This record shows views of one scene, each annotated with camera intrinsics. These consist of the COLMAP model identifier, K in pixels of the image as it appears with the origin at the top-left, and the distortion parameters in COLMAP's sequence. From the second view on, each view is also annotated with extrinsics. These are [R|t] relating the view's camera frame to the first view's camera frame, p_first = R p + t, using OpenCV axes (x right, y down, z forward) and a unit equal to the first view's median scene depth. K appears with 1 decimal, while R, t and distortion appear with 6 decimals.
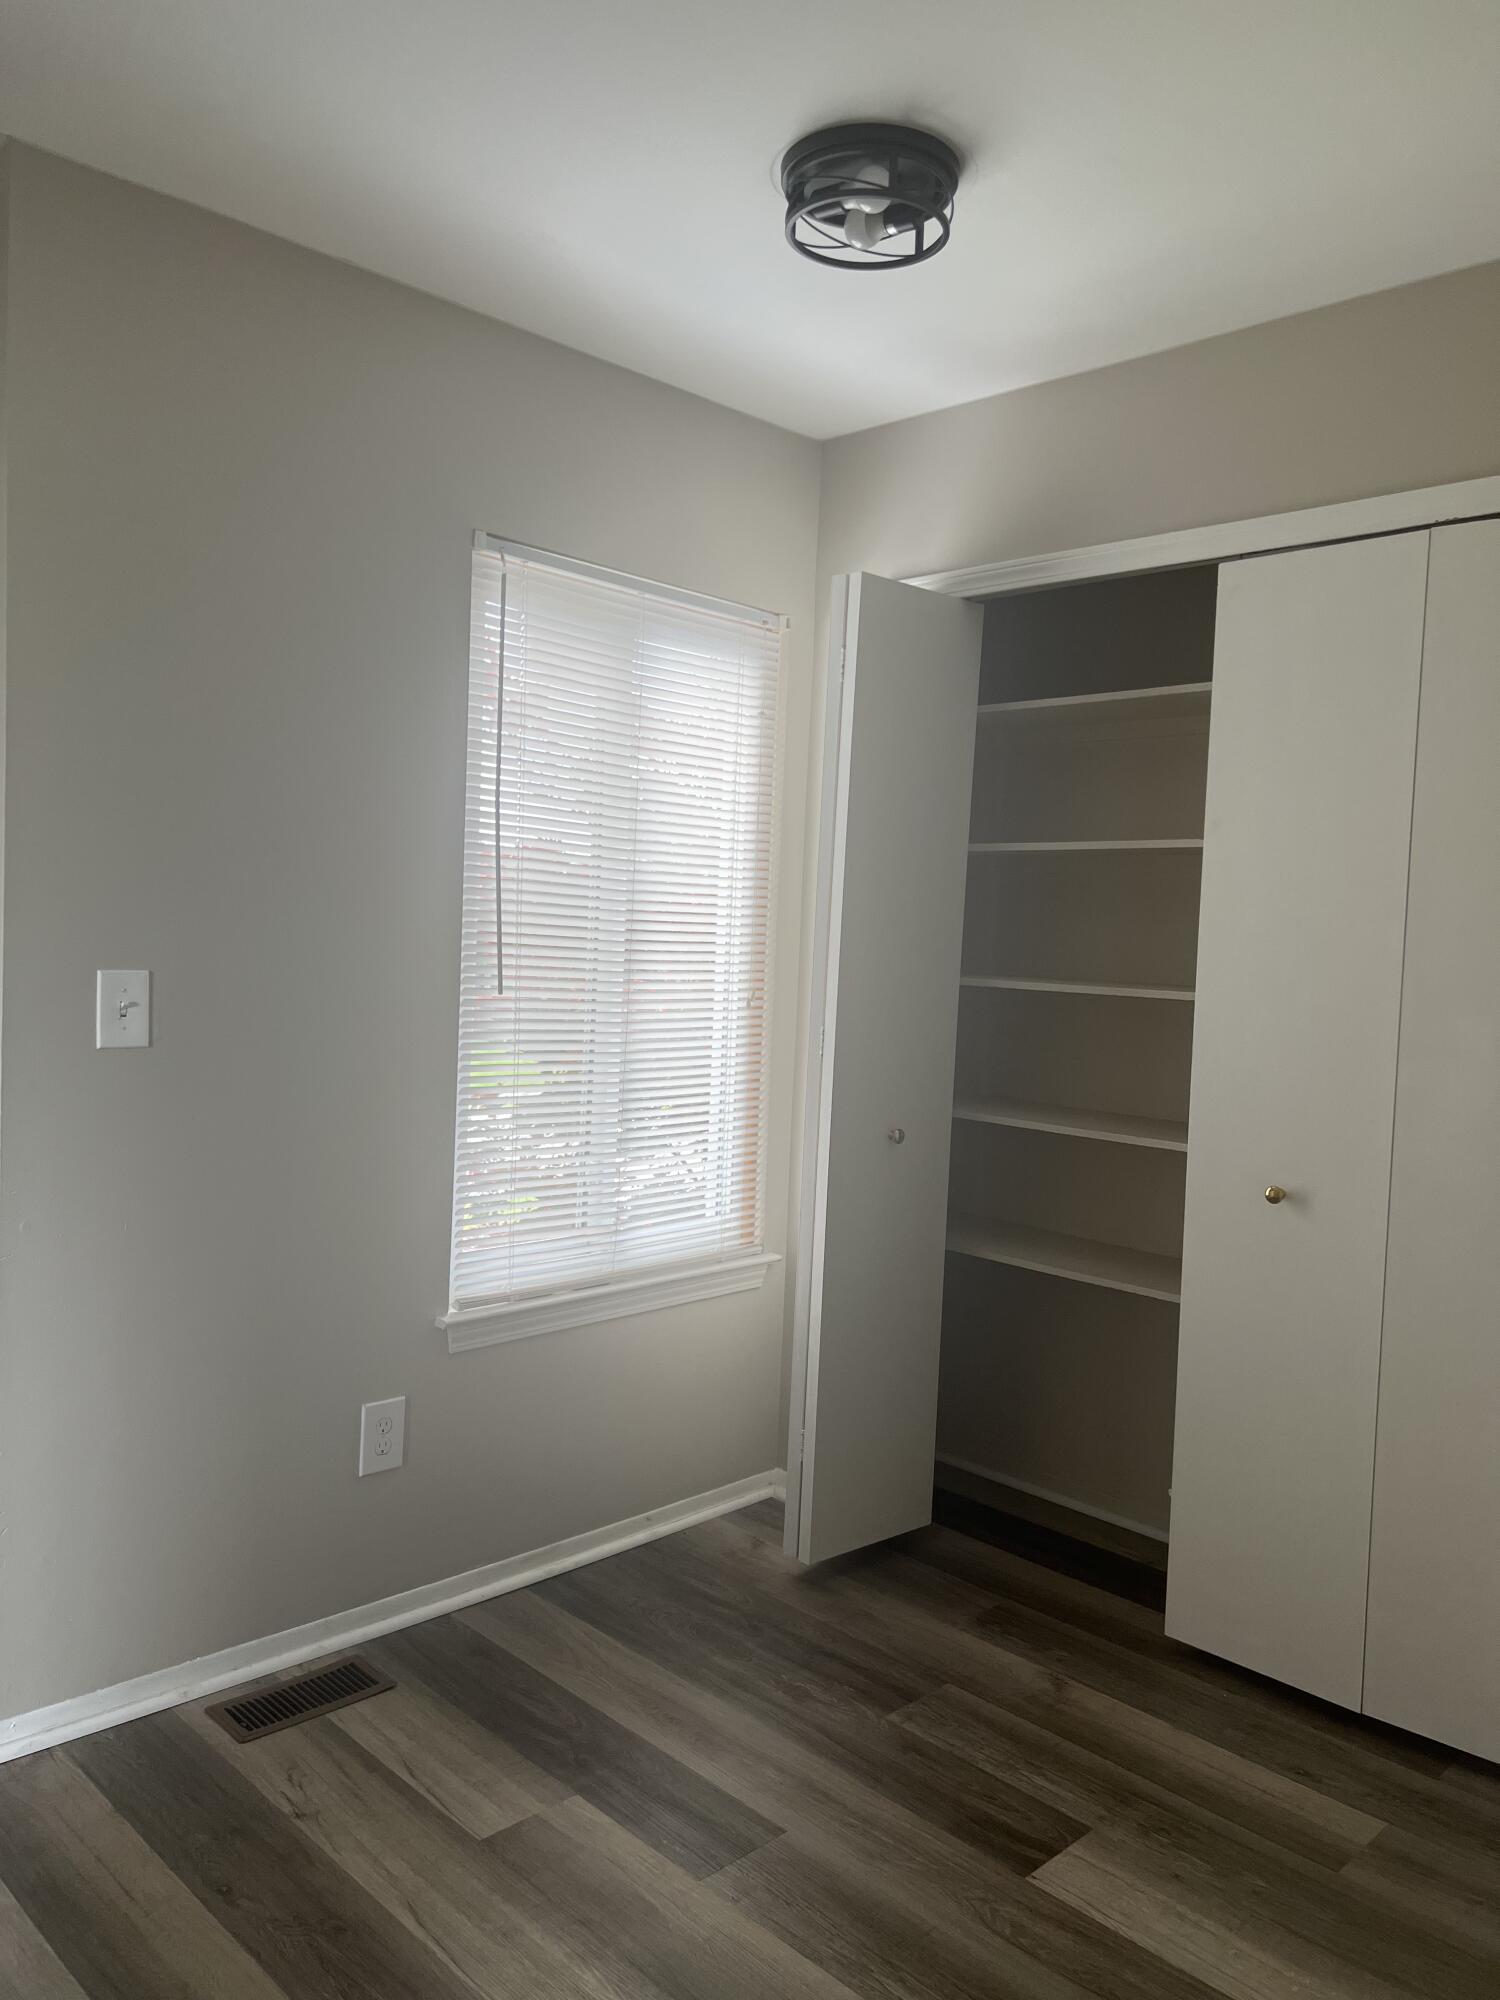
lens RADIAL K [[1506.6, 0, 762.7], [0, 1506.6, 996.9], [0, 0, 1]] dist [0.042434, -0.063782]
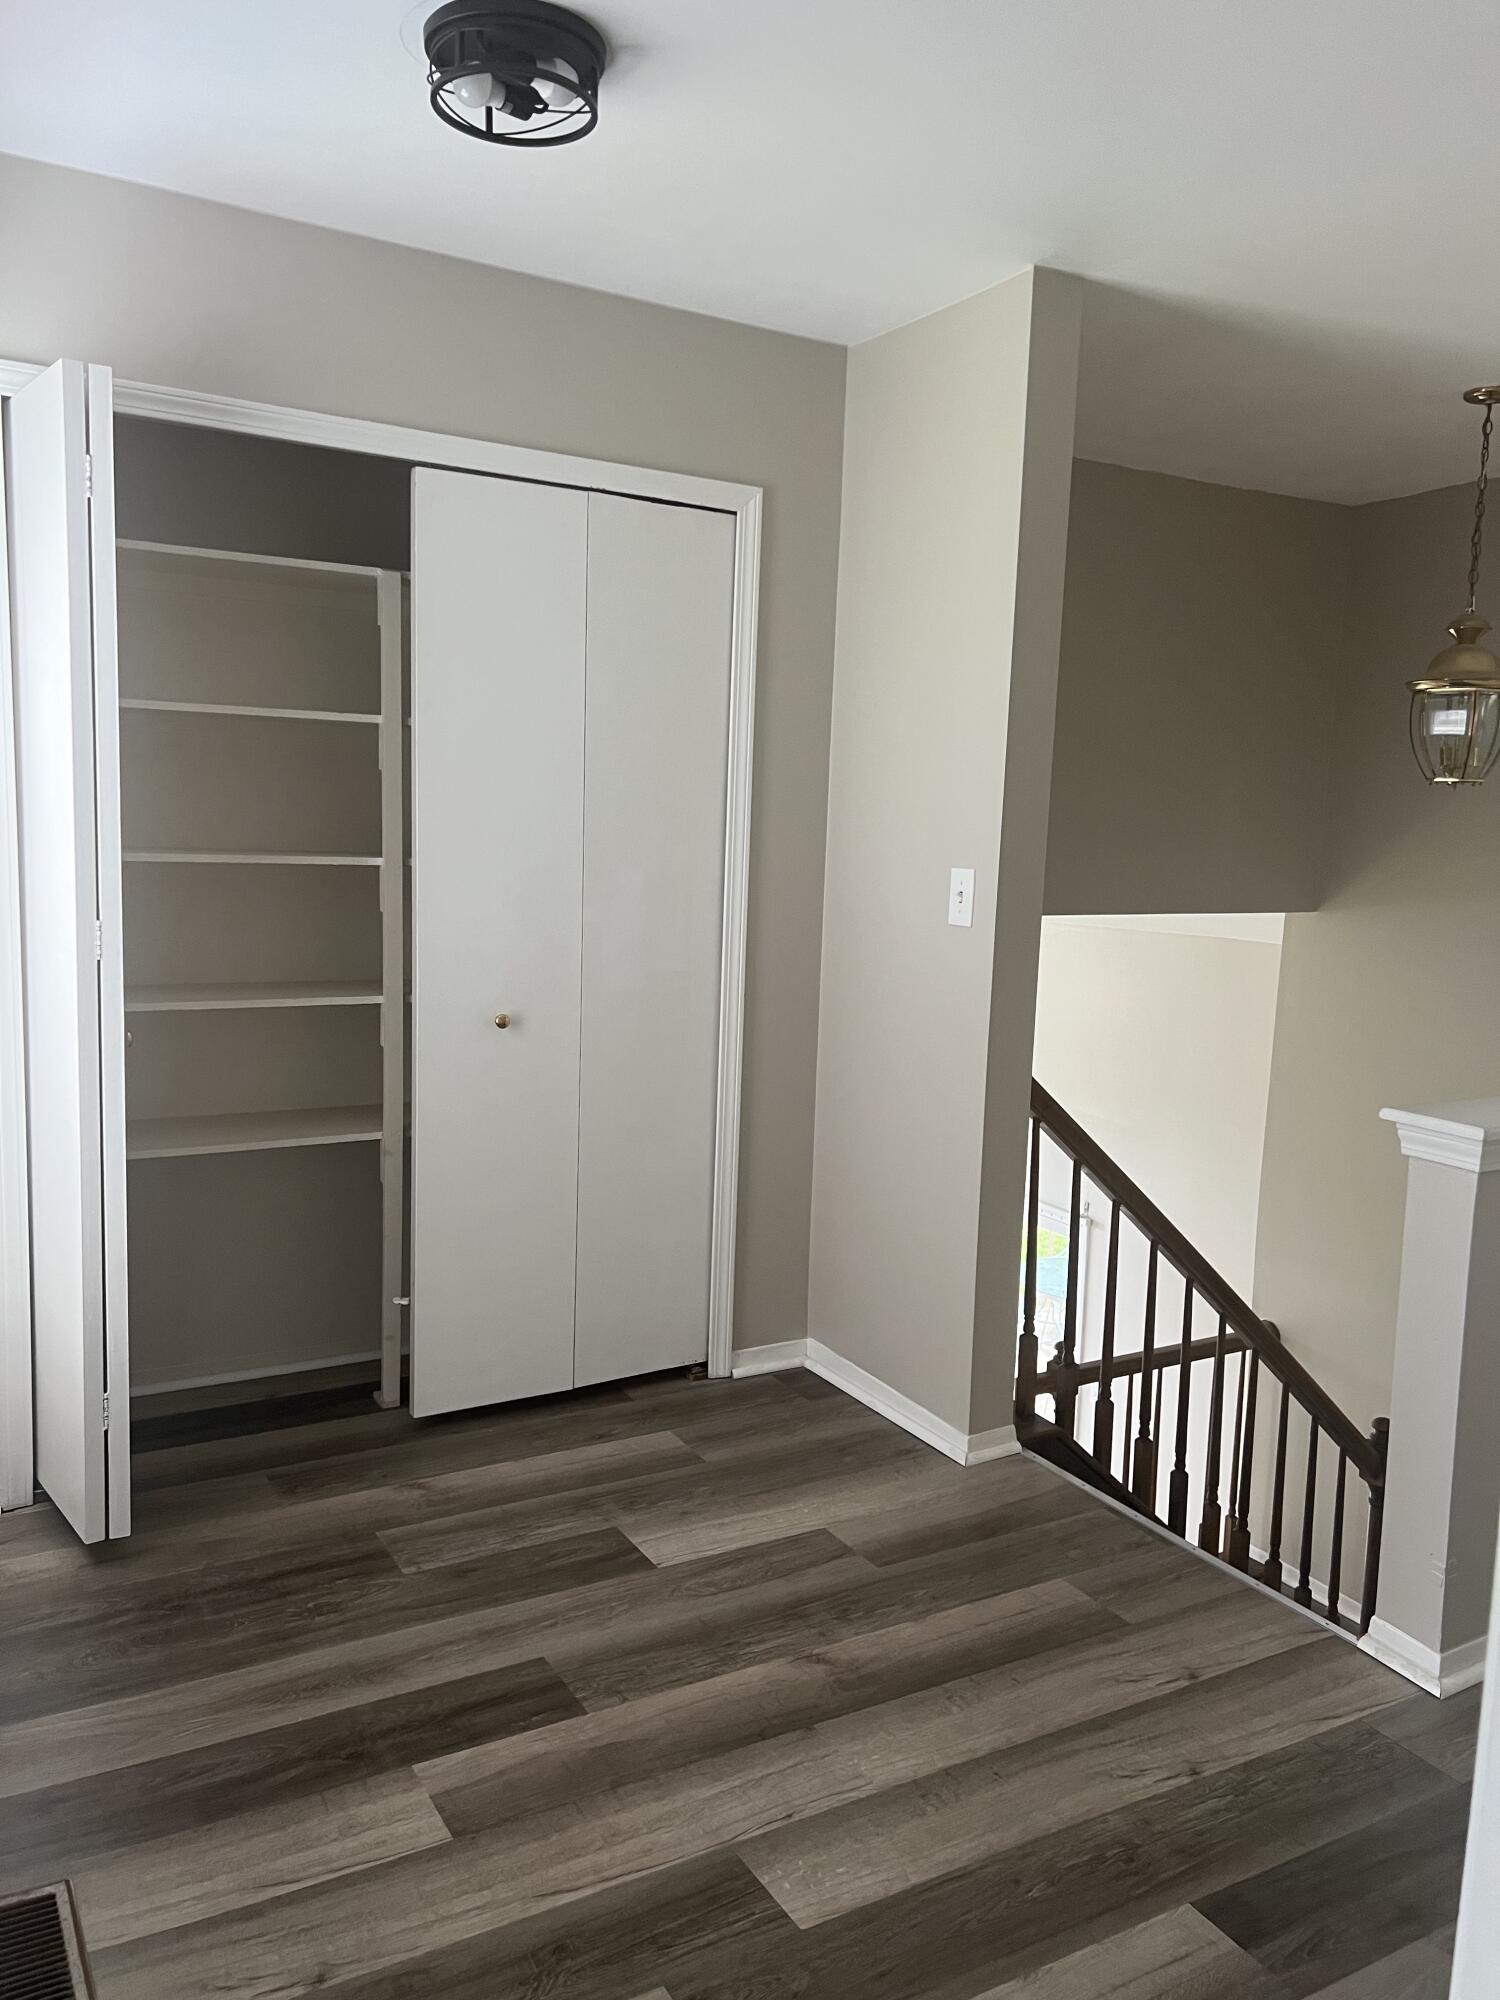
lens RADIAL K [[1506.6, 0, 762.2], [0, 1506.6, 1008.0], [0, 0, 1]] dist [0.042434, -0.063782]
pose [[0.247995, -0.155020, 0.956278, -0.859894], [0.022682, 0.987773, 0.154243, -0.070530], [-0.968496, -0.016561, 0.248479, 0.549577]]
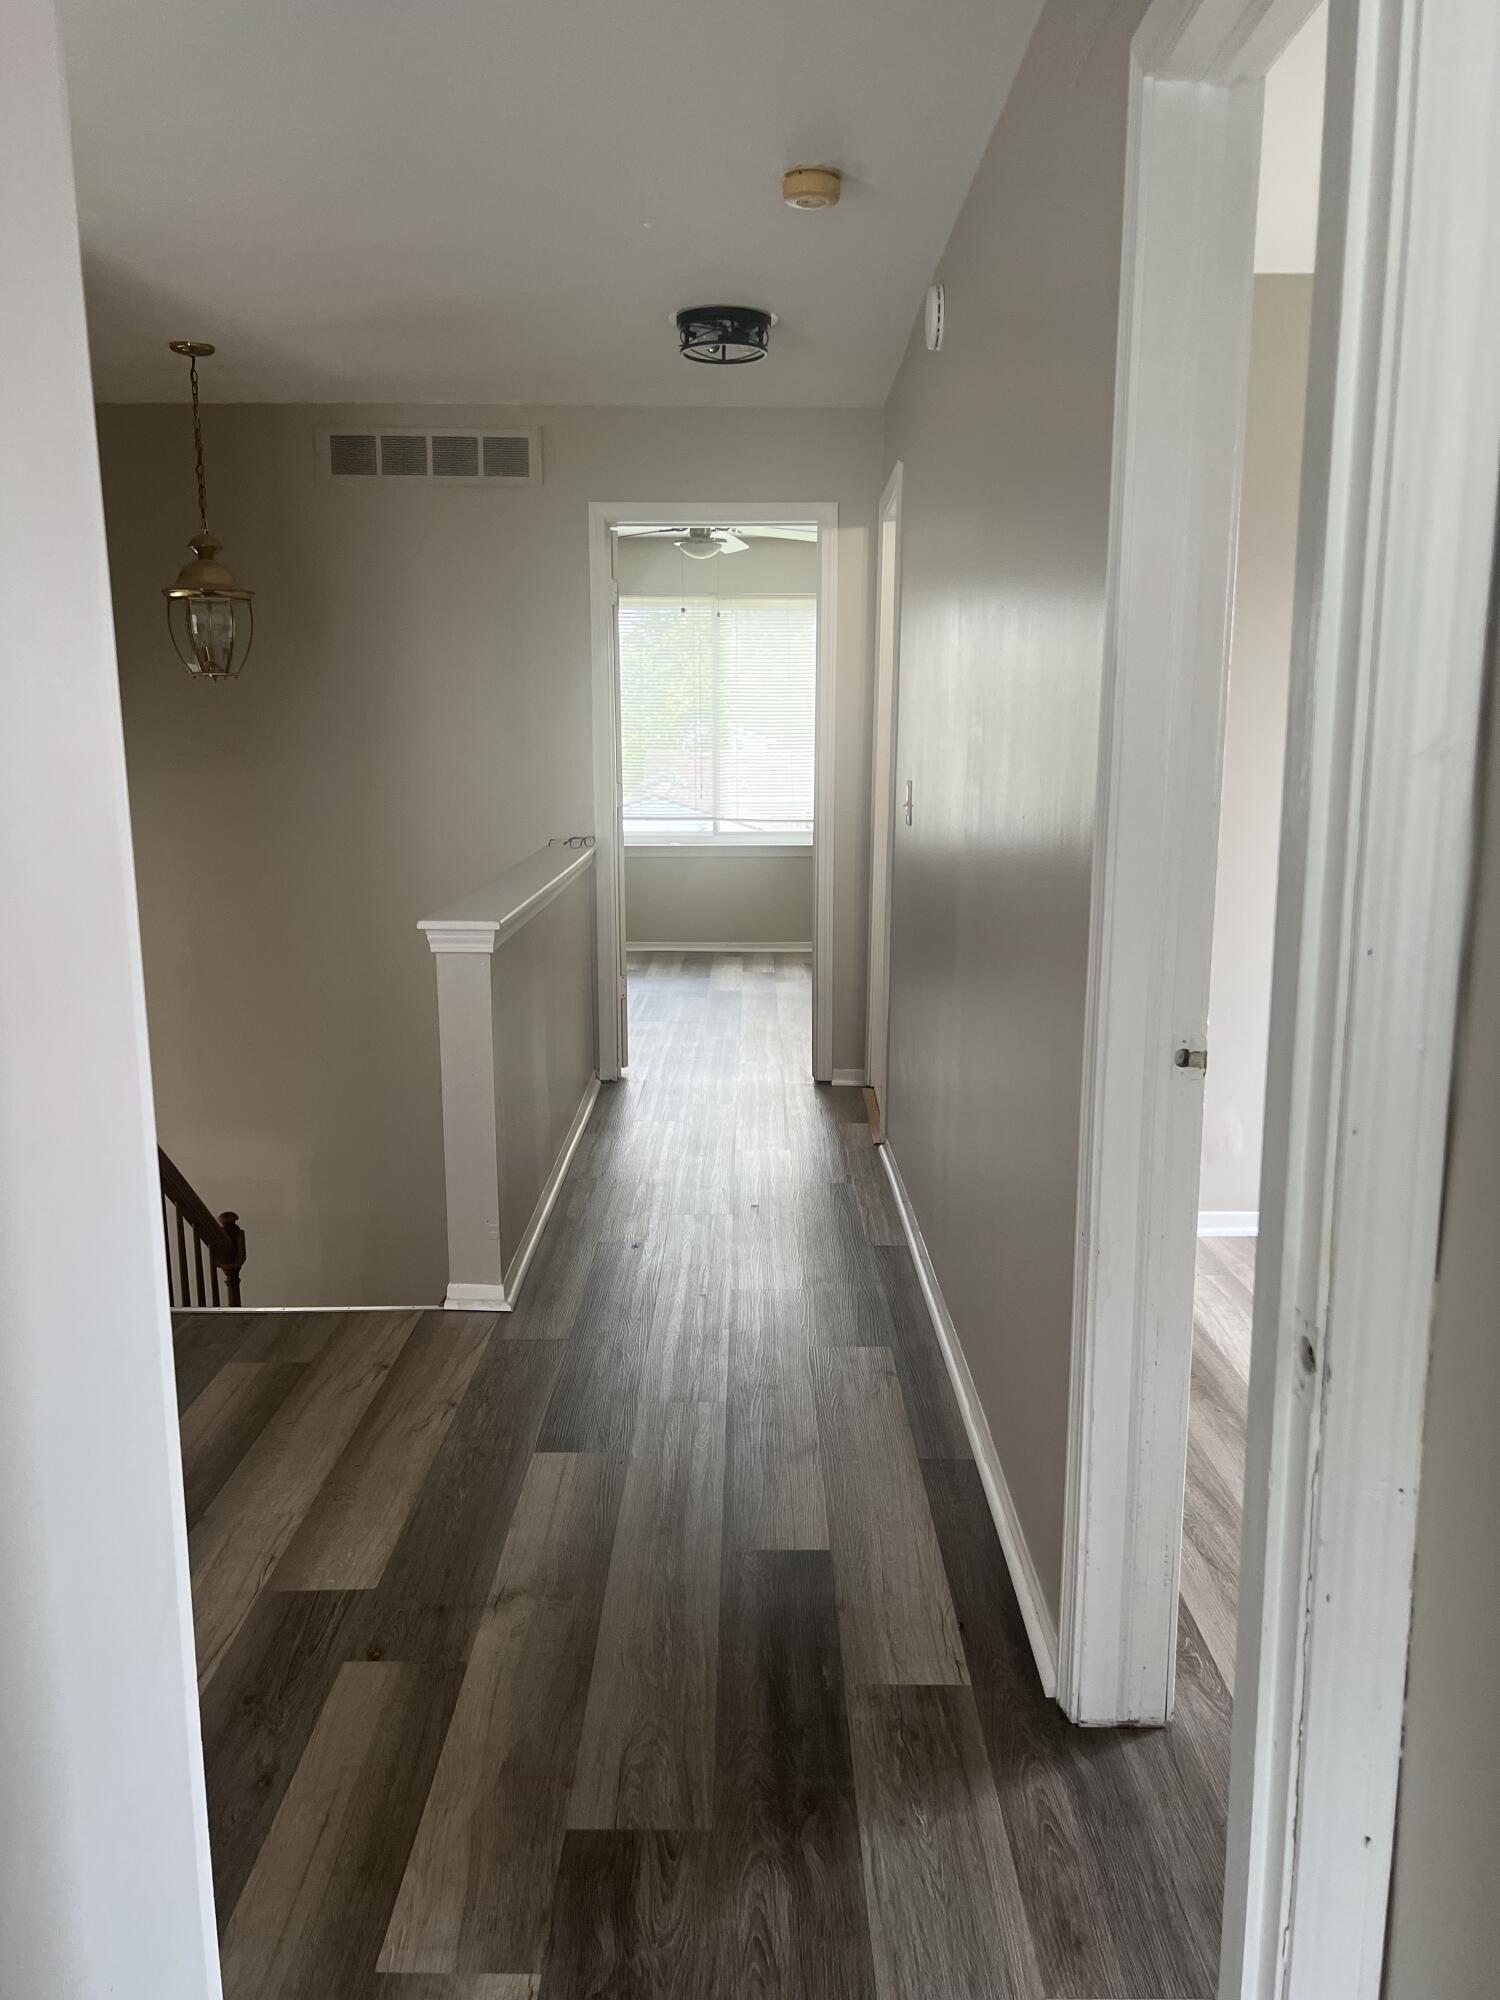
lens RADIAL K [[1506.6, 0, 749.4], [0, 1506.6, 1002.5], [0, 0, 1]] dist [0.042434, -0.063782]
pose [[-0.710541, -0.165227, 0.683982, -0.984124], [0.006759, 0.970393, 0.241436, -0.101203], [-0.703623, 0.176173, -0.688388, 1.170398]]
